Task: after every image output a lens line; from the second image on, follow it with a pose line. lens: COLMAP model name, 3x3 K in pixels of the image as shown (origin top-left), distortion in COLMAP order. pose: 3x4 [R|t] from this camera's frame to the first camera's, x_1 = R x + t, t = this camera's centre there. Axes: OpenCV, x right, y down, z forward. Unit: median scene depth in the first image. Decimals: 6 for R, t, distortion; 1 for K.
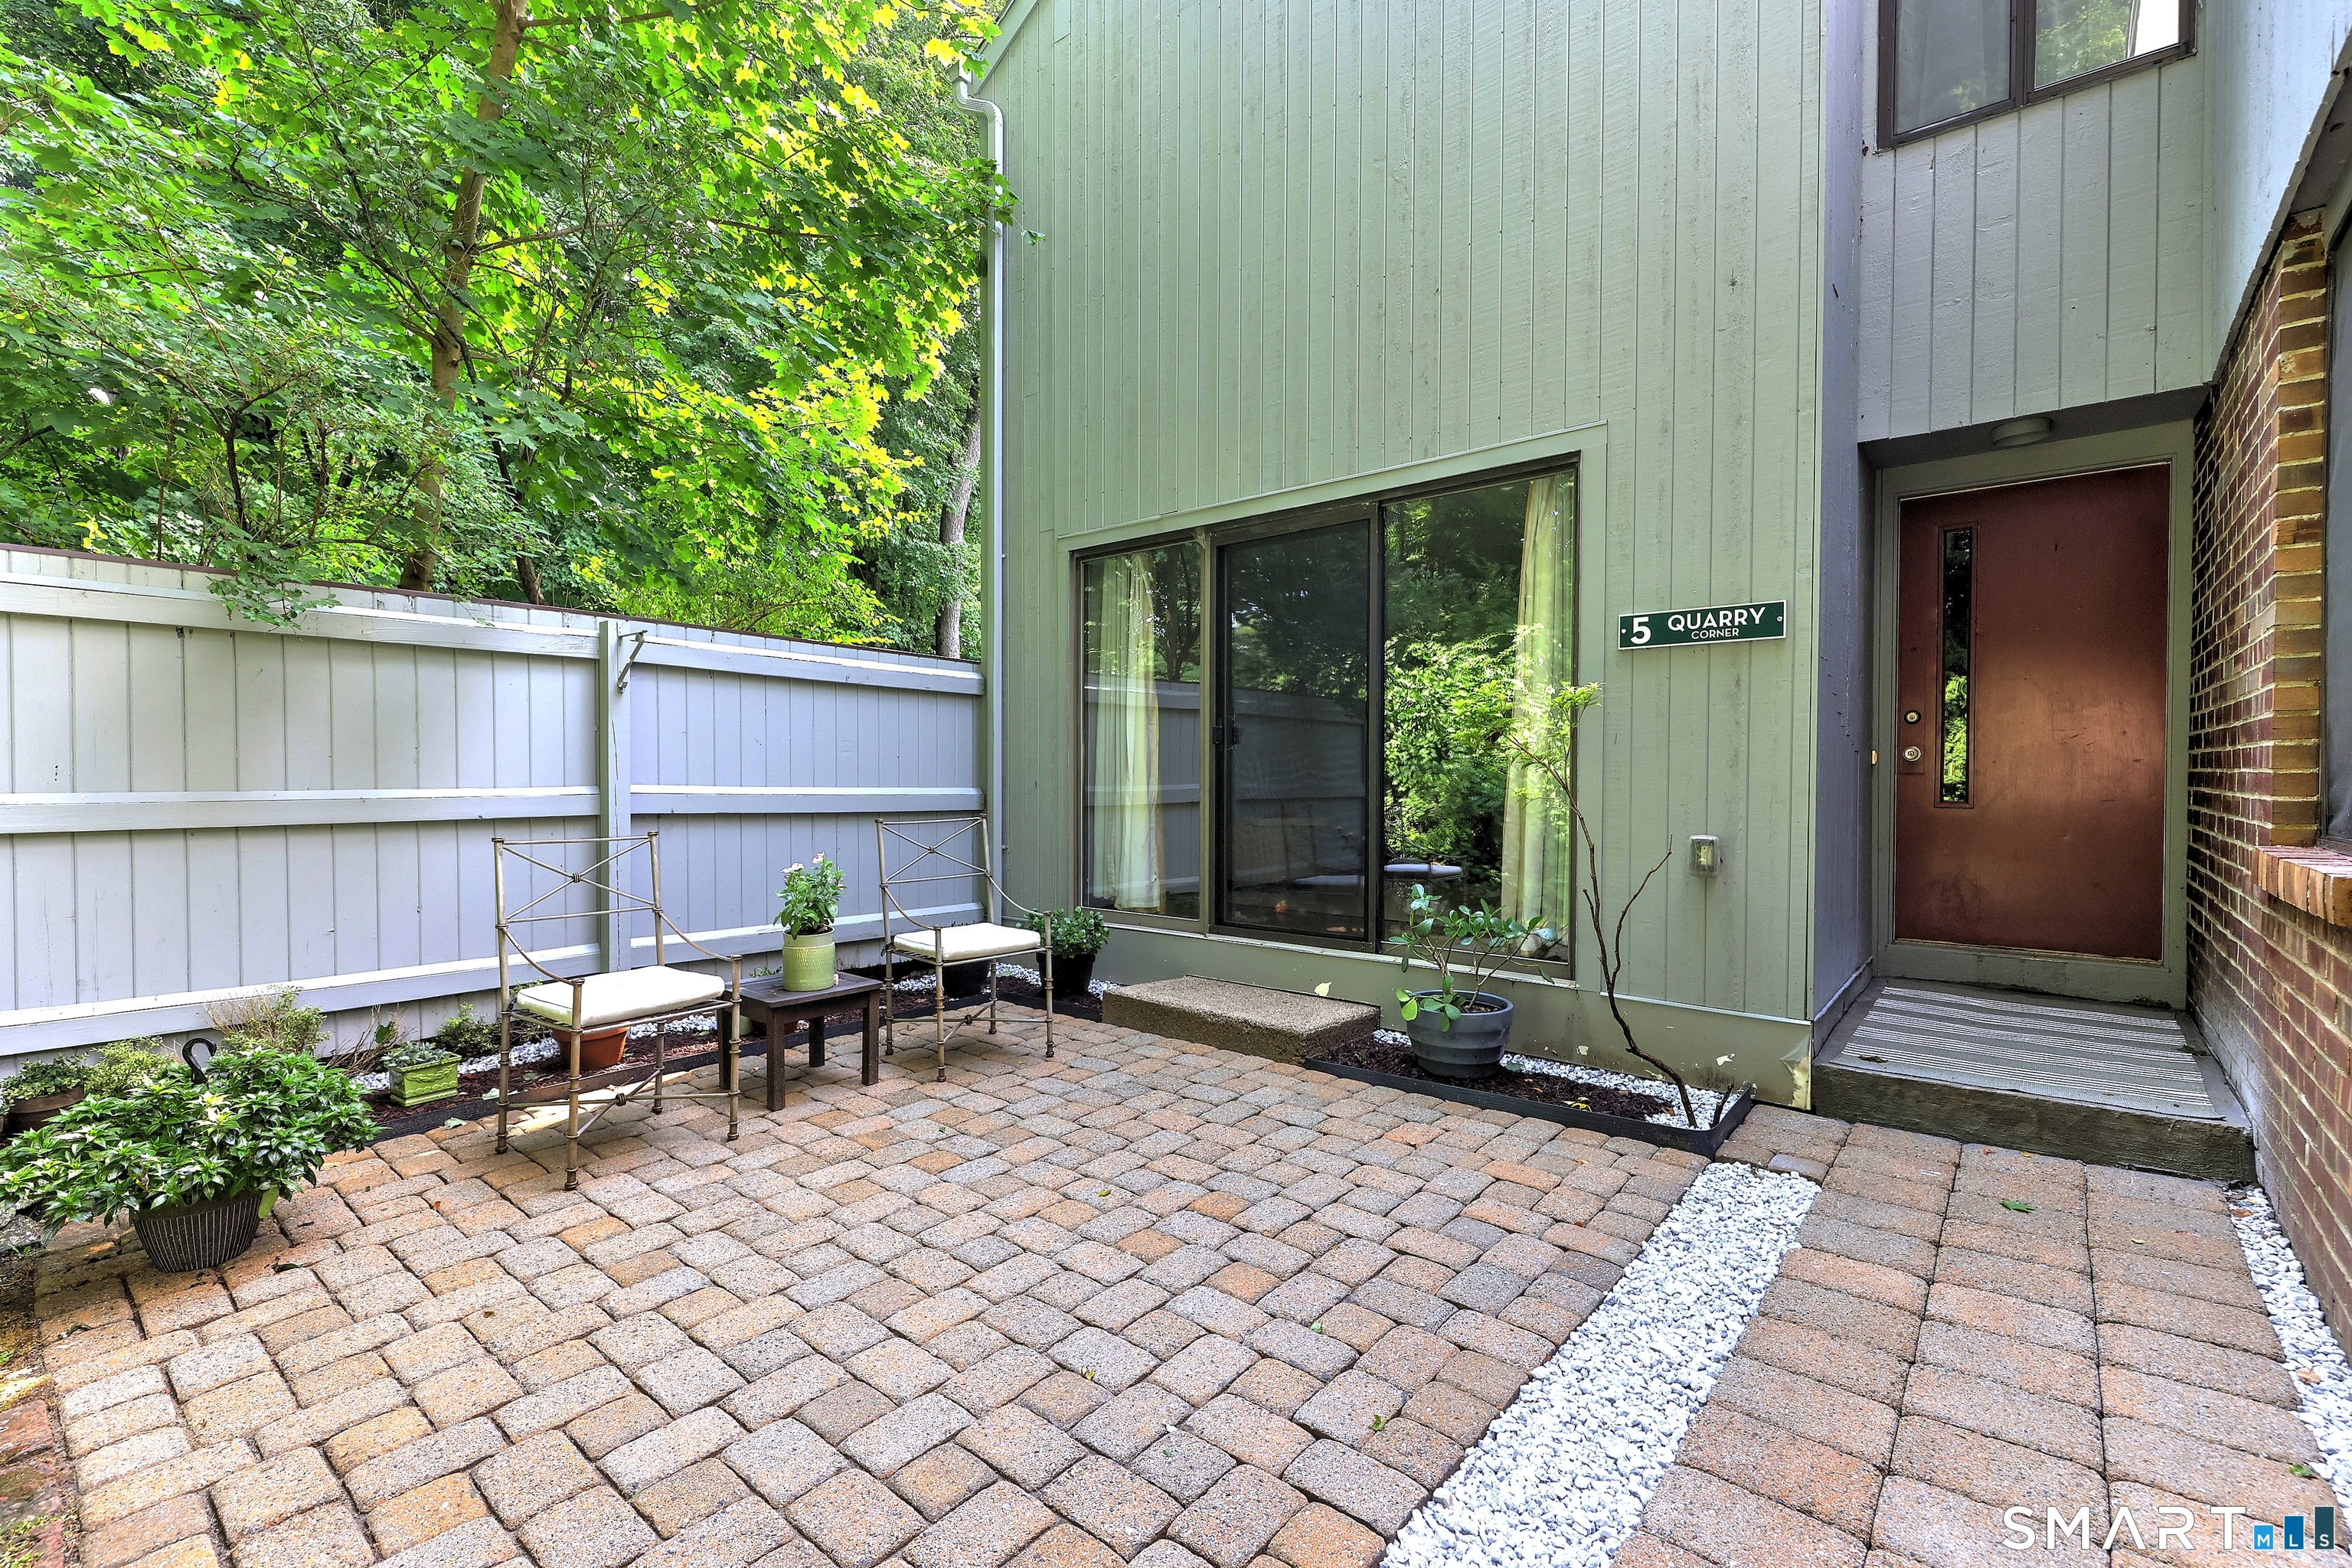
lens RADIAL K [[1003.2, 0, 1179.0], [0, 1003.2, 790.5], [0, 0, 1]] dist [-0.000488, -0.000175]
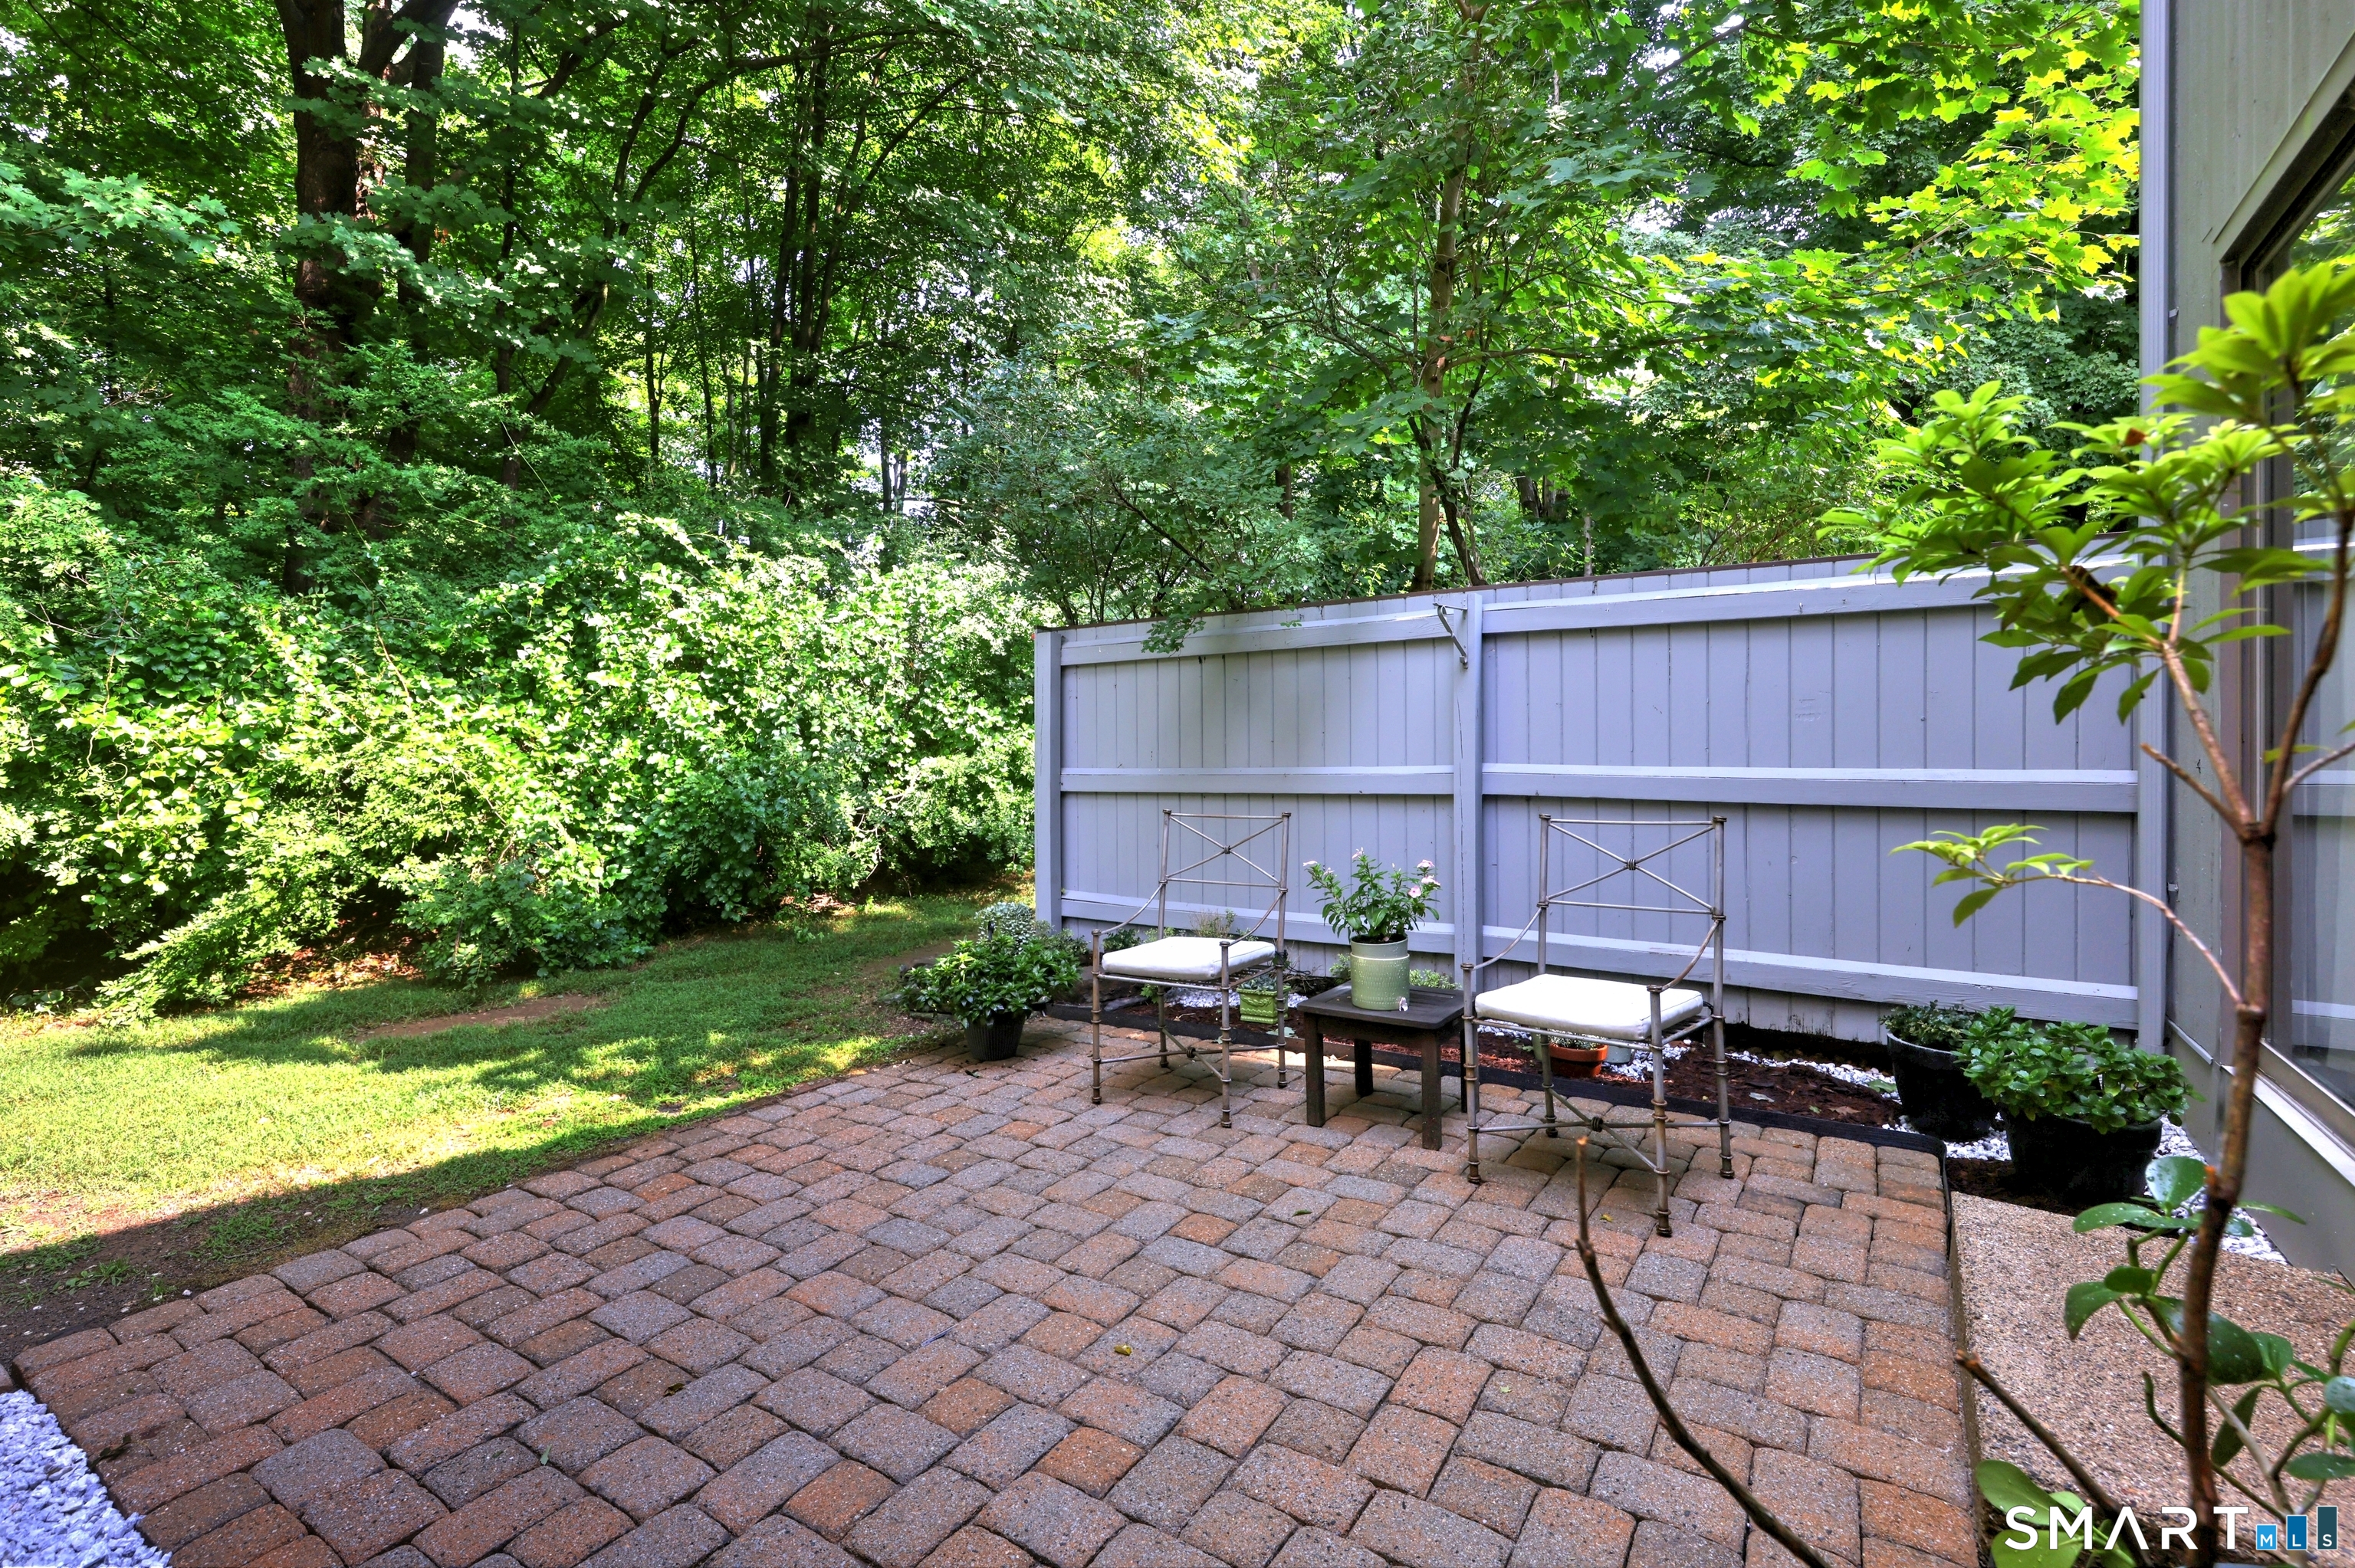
lens RADIAL K [[1068.5, 0, 1167.4], [0, 1068.5, 762.8], [0, 0, 1]] dist [0.000709, -0.000023]
pose [[0.113984, 0.001460, -0.993482, 0.534981], [-0.009893, 0.999951, 0.000334, -0.005450], [0.993433, 0.009790, 0.113992, 0.758485]]
